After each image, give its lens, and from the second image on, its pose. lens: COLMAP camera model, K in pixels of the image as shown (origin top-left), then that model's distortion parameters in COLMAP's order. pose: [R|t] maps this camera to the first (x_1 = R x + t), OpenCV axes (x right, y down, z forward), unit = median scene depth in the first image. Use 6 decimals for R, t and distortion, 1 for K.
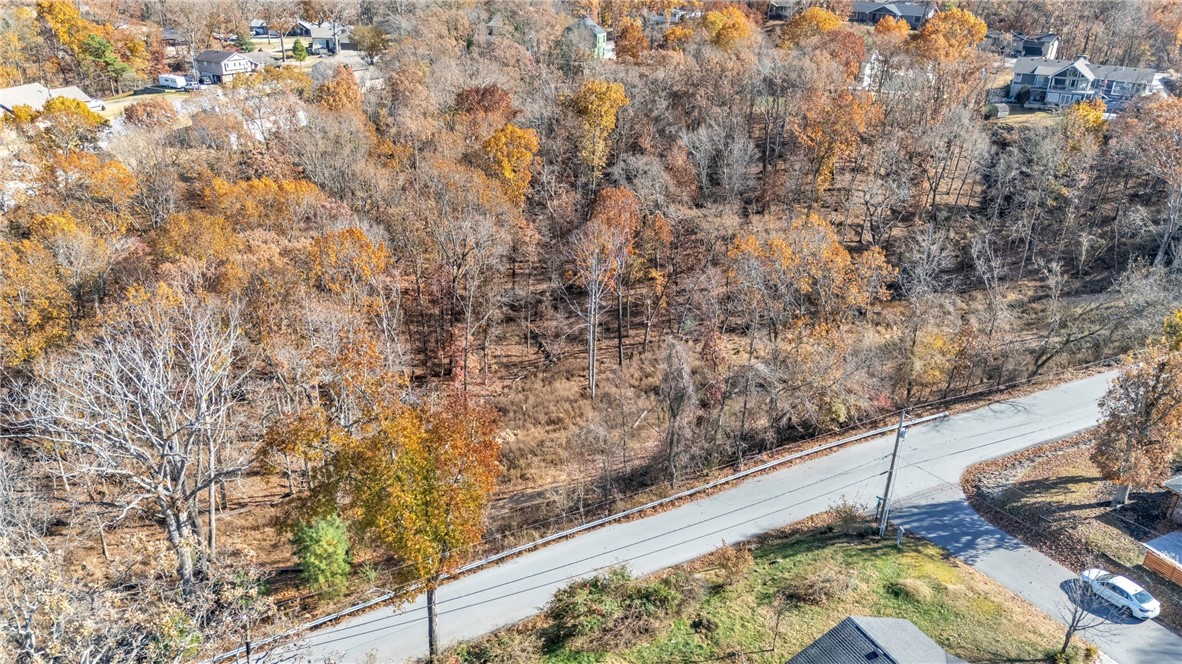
lens RADIAL K [[876.7, 0, 594.9], [0, 876.7, 328.4], [0, 0, 1]] dist [0.062750, -0.053044]
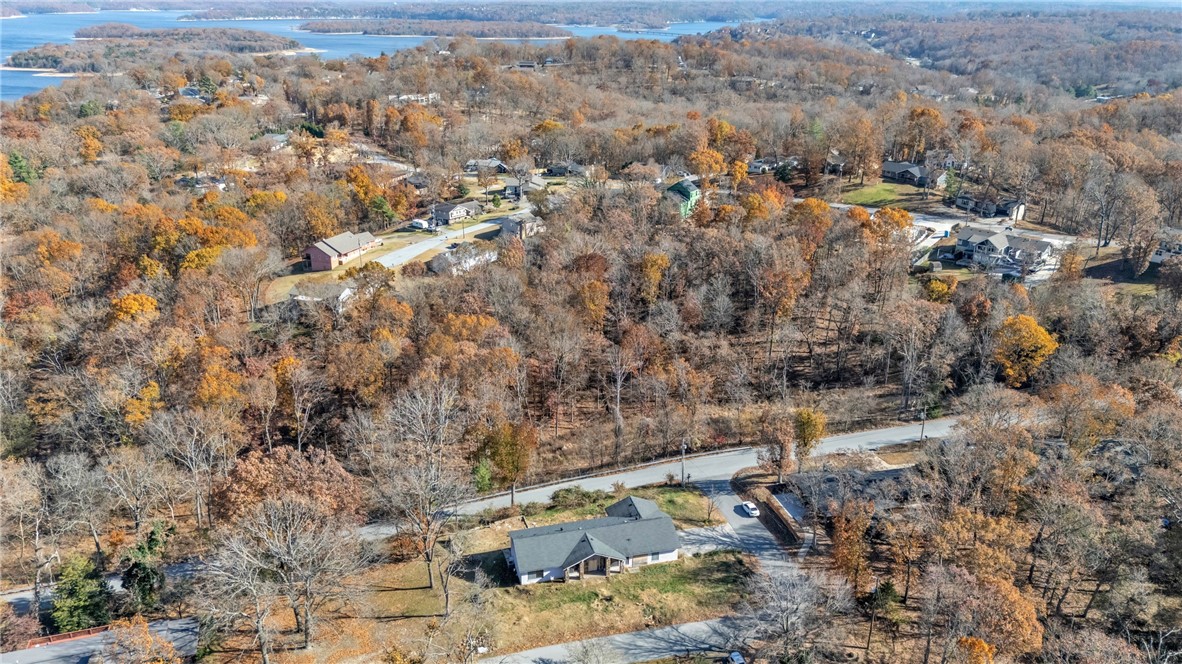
lens RADIAL K [[876.7, 0, 588.8], [0, 876.7, 332.3], [0, 0, 1]] dist [0.062750, -0.053044]
pose [[0.975859, 0.048462, -0.212957, 0.348099], [-0.059514, 0.997176, -0.045796, -0.051608], [0.210136, 0.057364, 0.975988, -0.970262]]
